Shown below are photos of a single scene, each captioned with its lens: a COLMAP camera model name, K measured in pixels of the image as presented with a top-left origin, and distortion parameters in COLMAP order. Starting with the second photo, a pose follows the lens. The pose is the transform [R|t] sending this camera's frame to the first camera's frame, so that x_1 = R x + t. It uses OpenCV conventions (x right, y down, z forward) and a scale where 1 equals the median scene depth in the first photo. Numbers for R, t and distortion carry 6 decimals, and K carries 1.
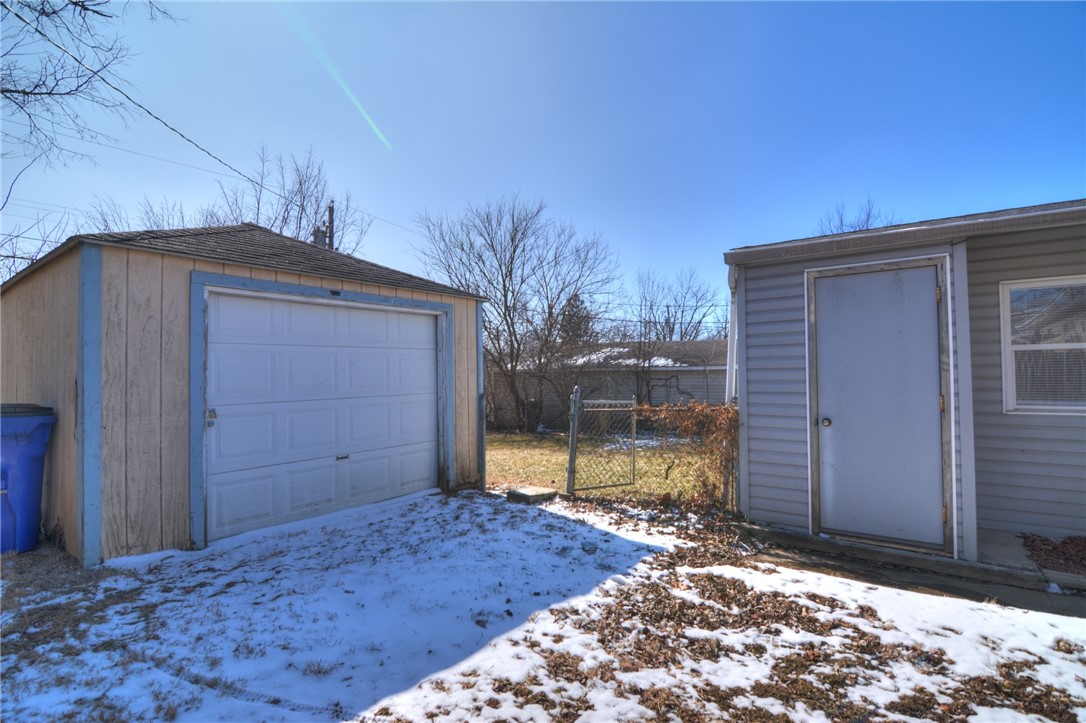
lens RADIAL K [[524.0, 0, 546.3], [0, 524.0, 361.7], [0, 0, 1]] dist [-0.009766, -0.006951]
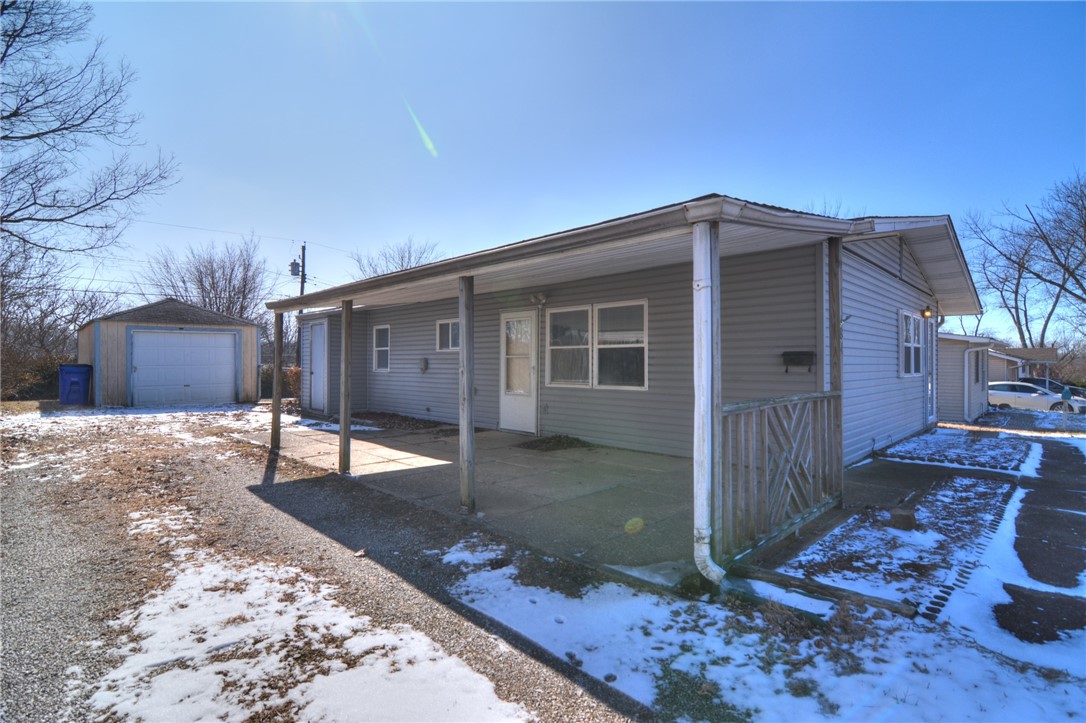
lens RADIAL K [[524.0, 0, 540.6], [0, 524.0, 361.1], [0, 0, 1]] dist [-0.009766, -0.006951]
pose [[0.989278, 0.009409, -0.145739, 2.368158], [-0.005827, 0.999671, 0.024982, -0.040727], [0.145926, -0.023865, 0.989008, -1.869154]]
